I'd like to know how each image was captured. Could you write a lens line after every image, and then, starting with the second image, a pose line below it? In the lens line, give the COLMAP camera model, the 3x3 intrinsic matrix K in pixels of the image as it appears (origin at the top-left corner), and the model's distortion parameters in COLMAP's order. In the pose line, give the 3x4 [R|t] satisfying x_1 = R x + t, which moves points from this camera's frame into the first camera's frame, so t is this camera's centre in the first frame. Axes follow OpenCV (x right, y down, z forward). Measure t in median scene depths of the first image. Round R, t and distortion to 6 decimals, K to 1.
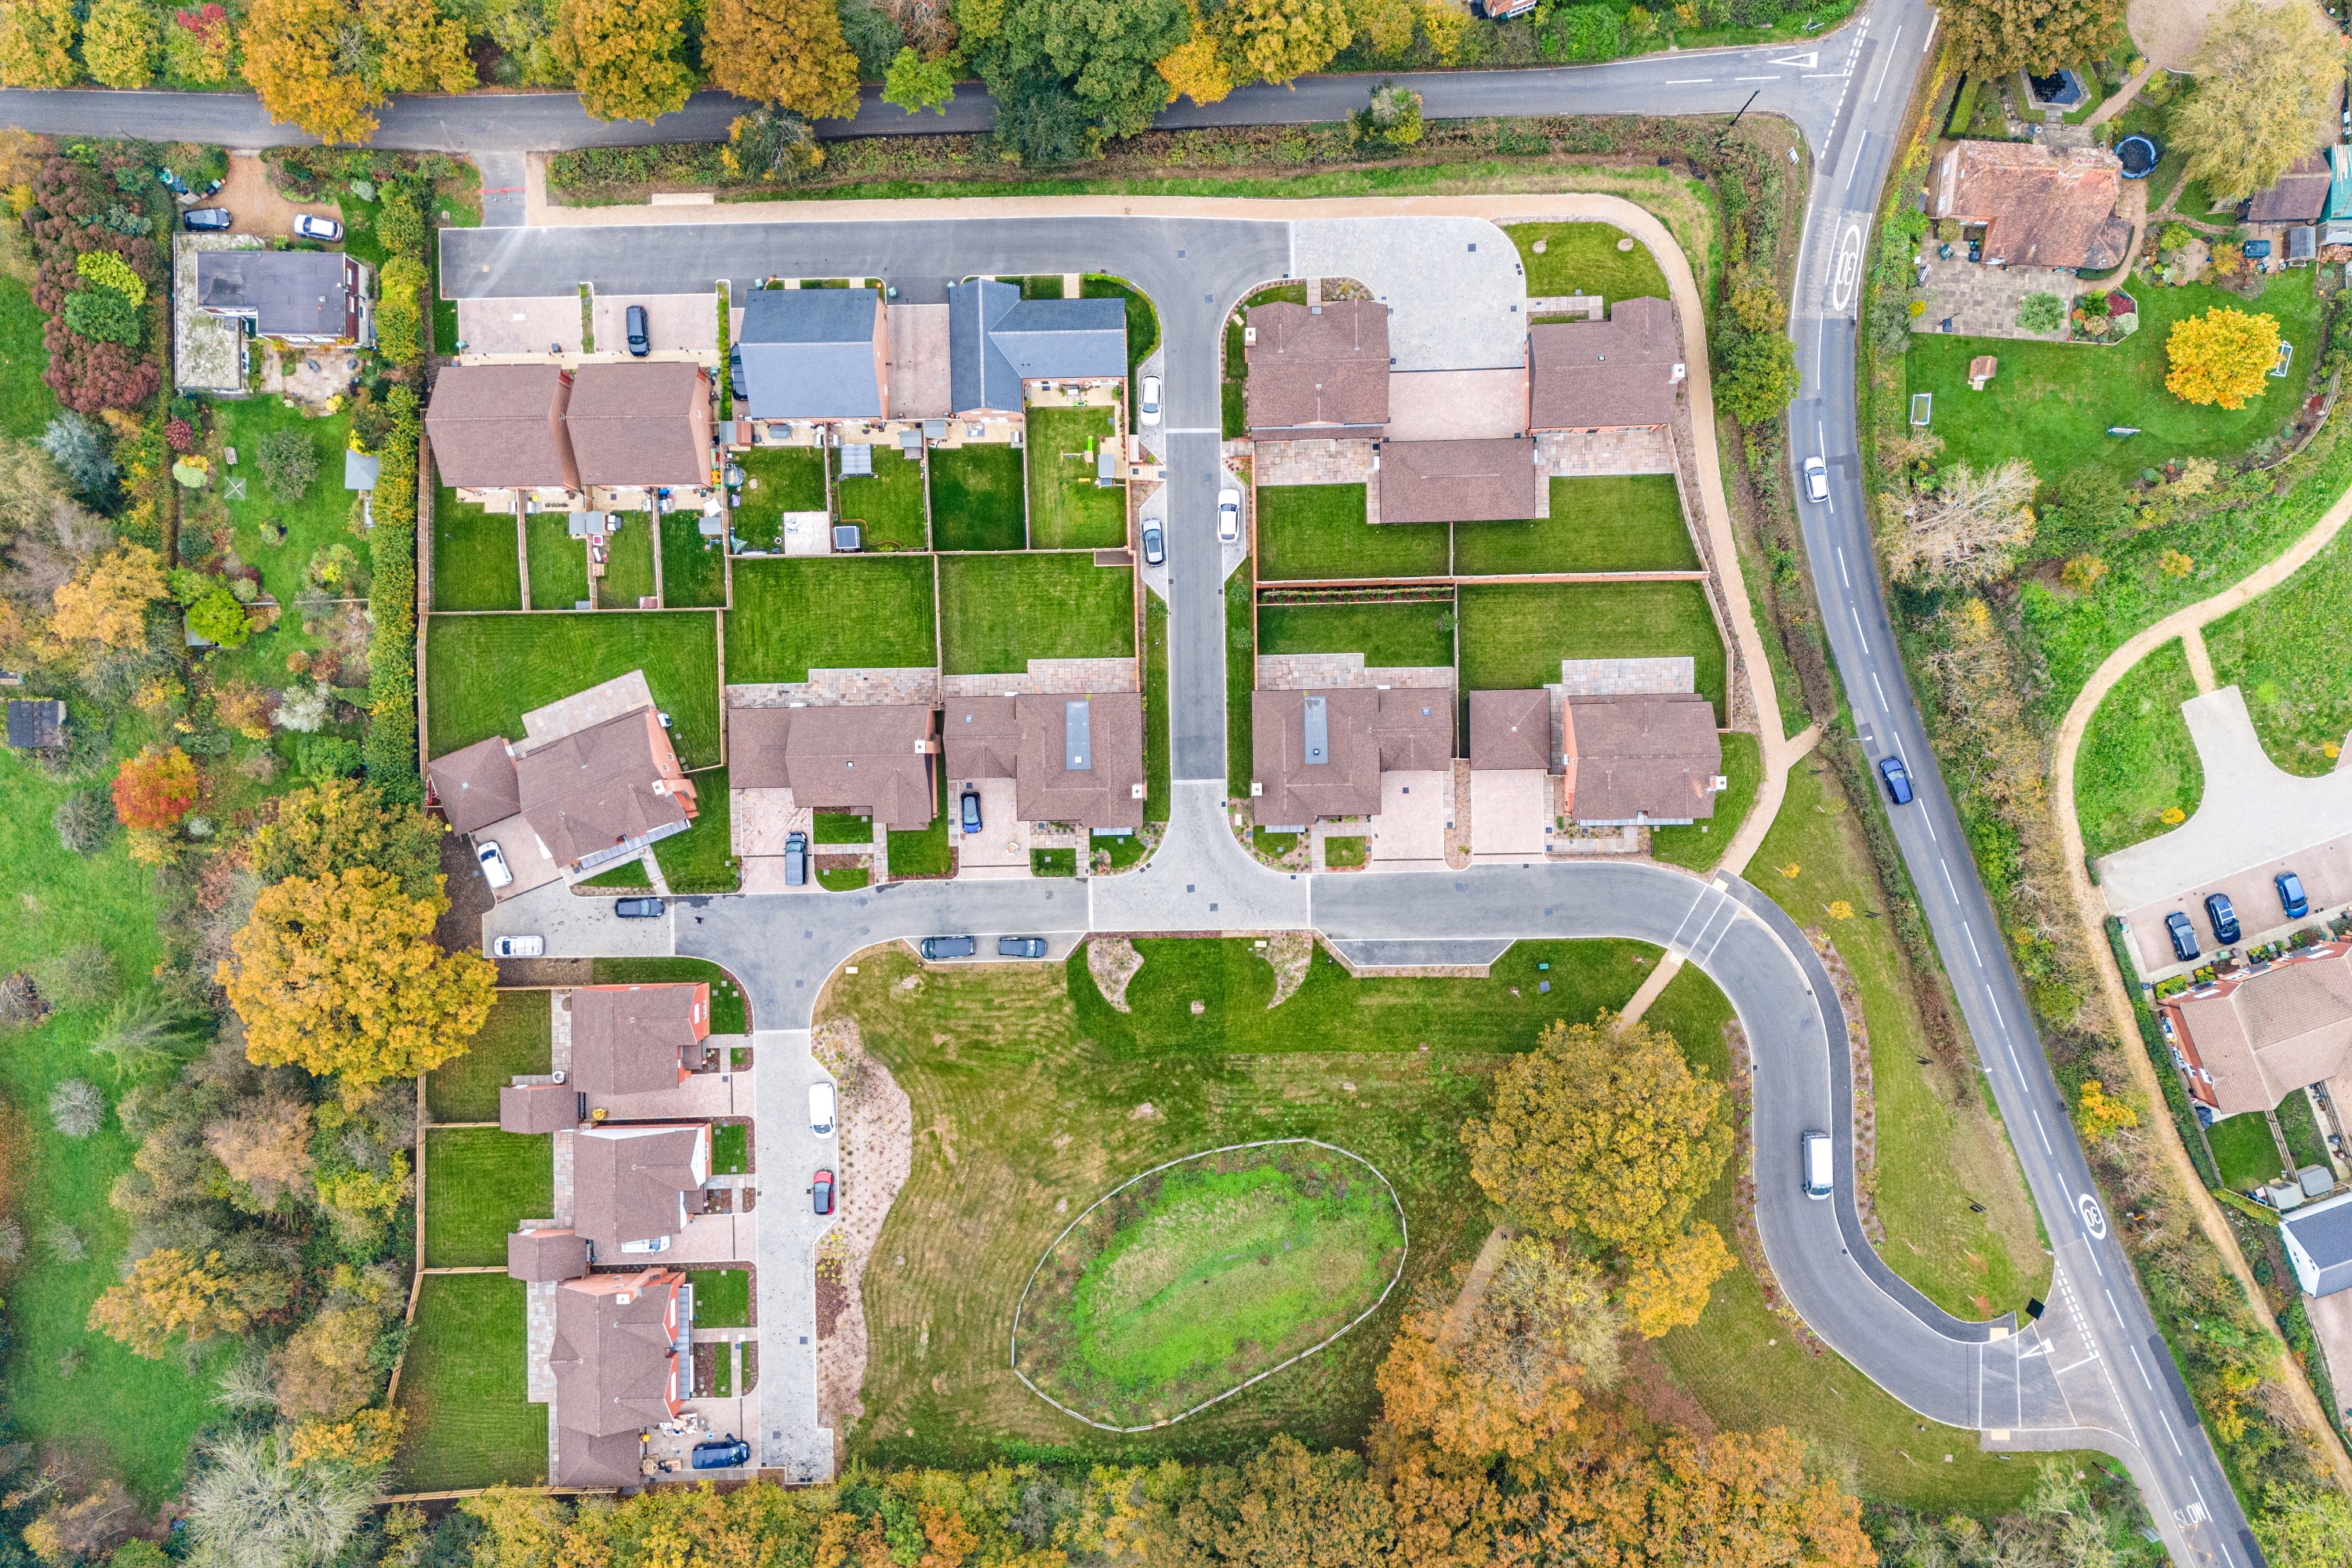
lens RADIAL K [[2050.0, 0, 1173.5], [0, 2050.0, 781.3], [0, 0, 1]] dist [0.004543, -0.004470]
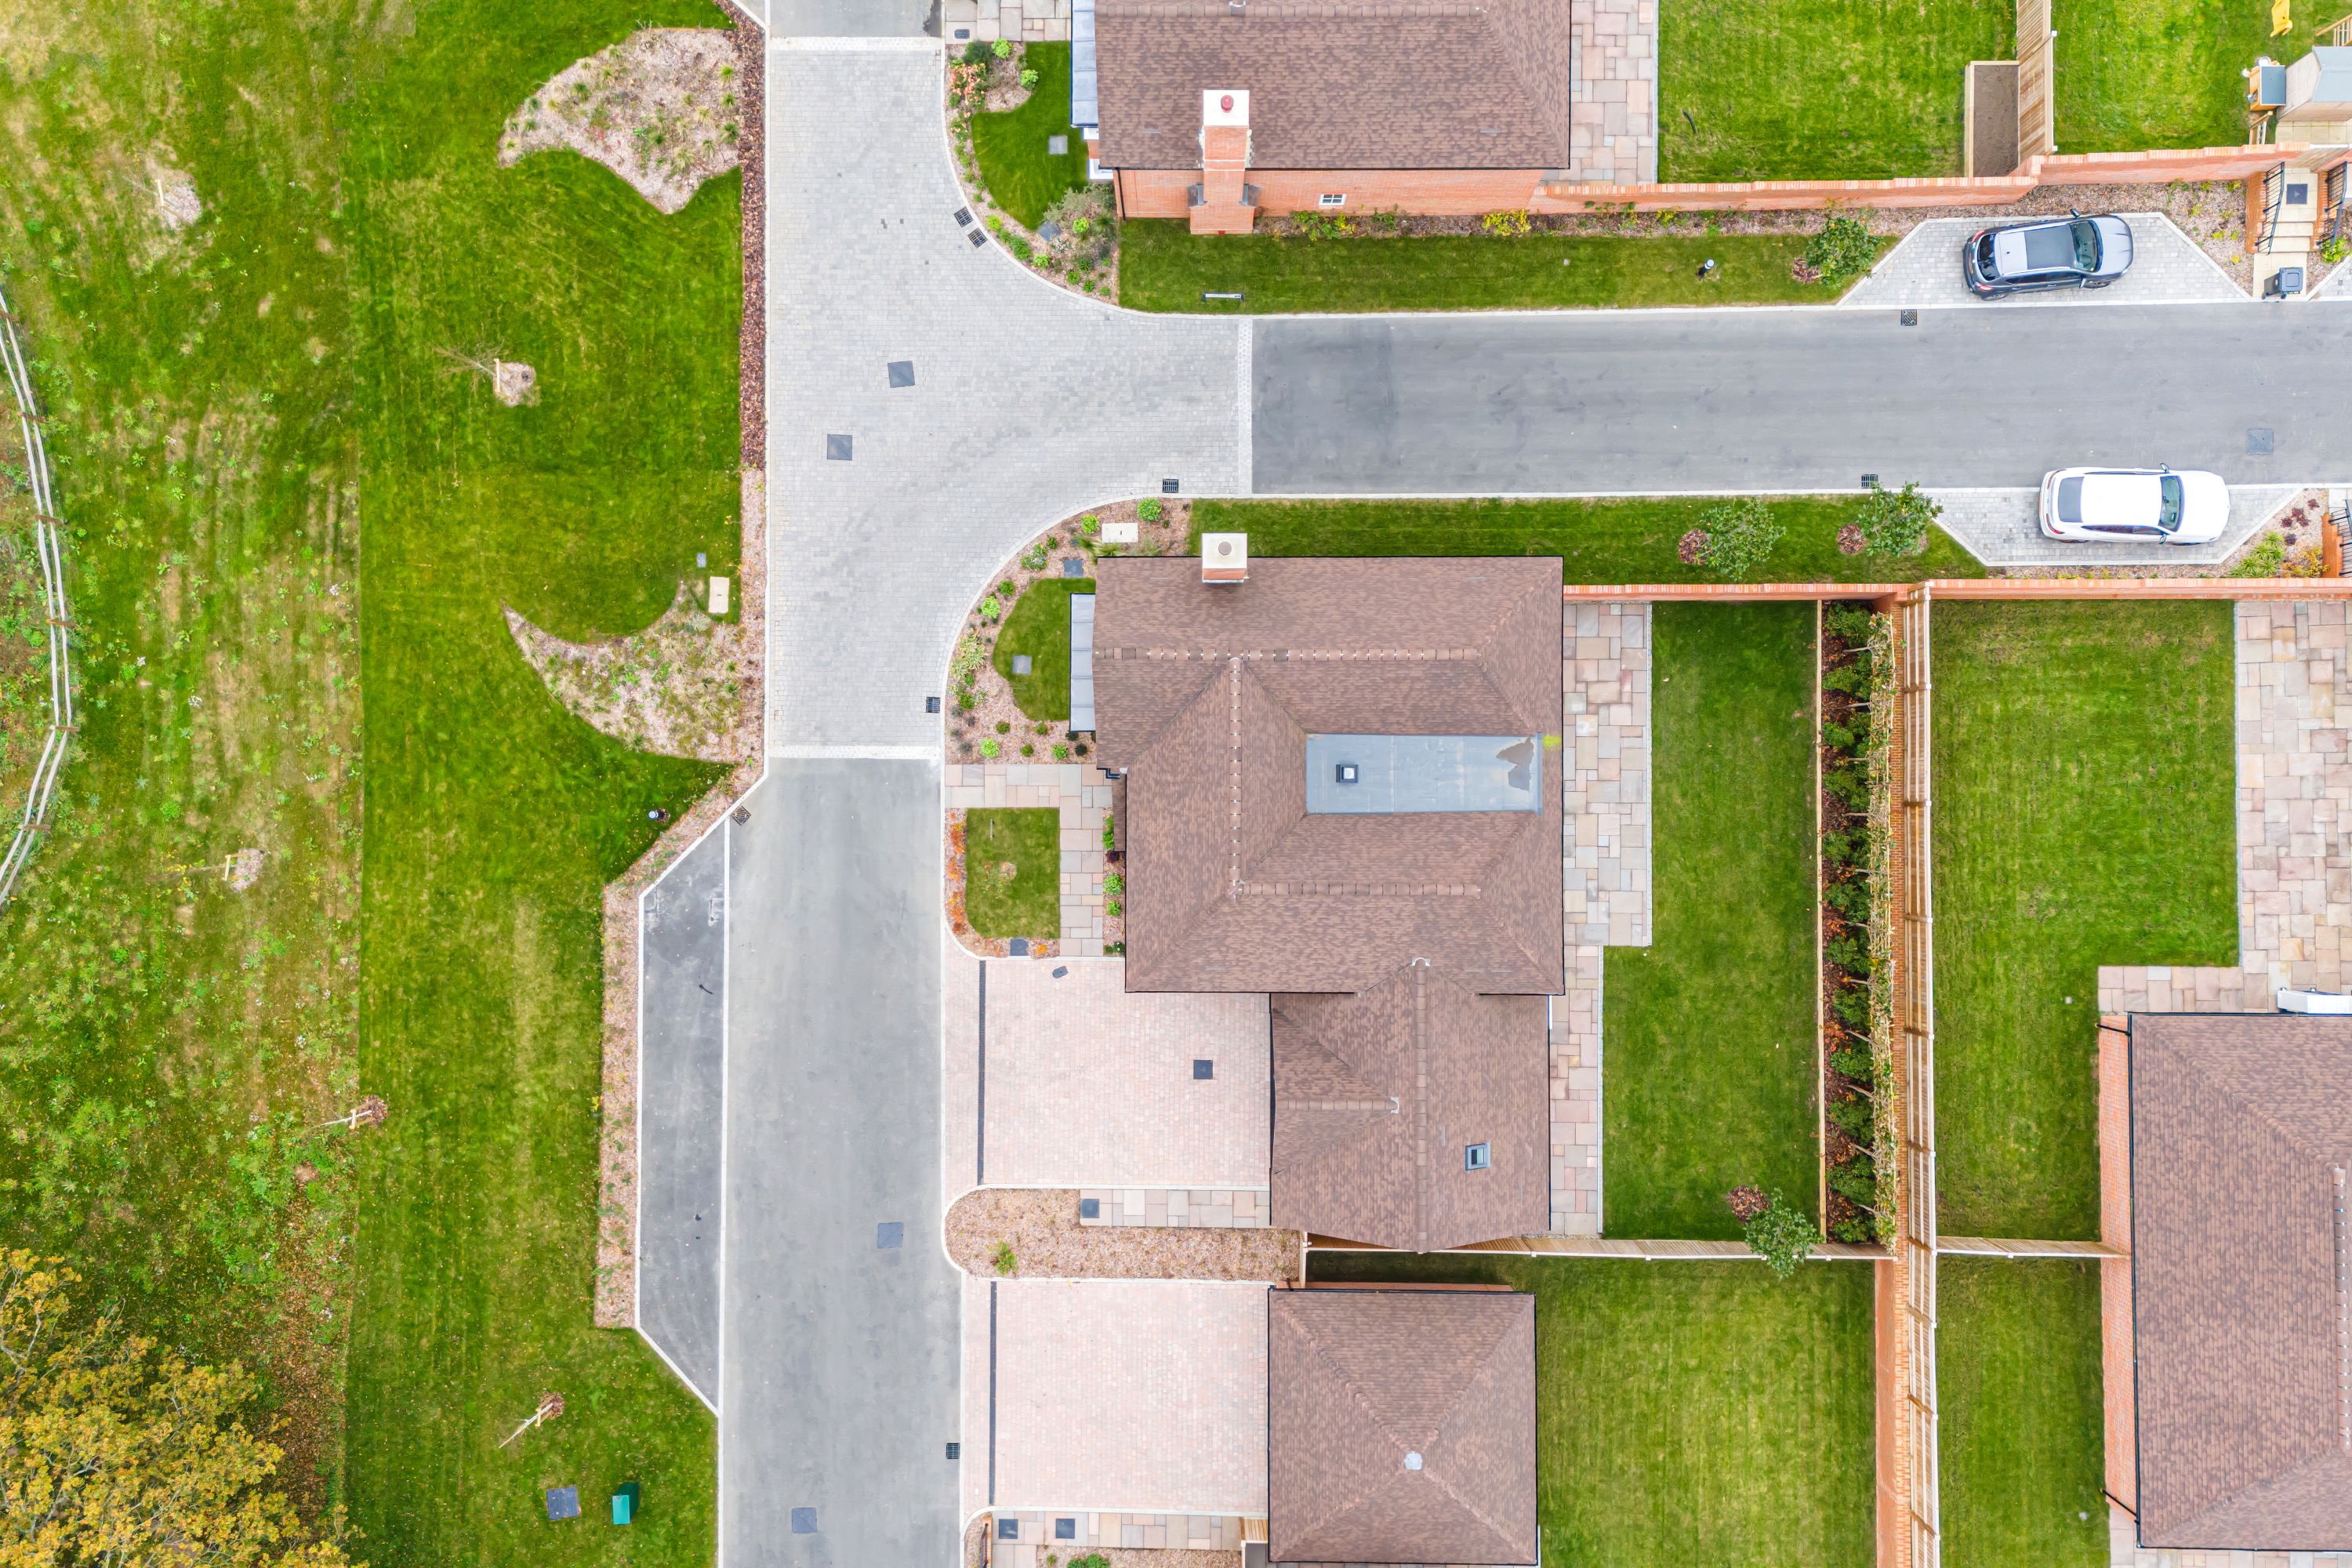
lens RADIAL K [[2050.0, 0, 1173.8], [0, 2050.0, 784.2], [0, 0, 1]] dist [0.004543, -0.004470]
pose [[-0.020988, 0.999474, 0.024710, 0.062266], [-0.999771, -0.021088, 0.003773, 0.008574], [0.004293, -0.024625, 0.999688, 0.690314]]
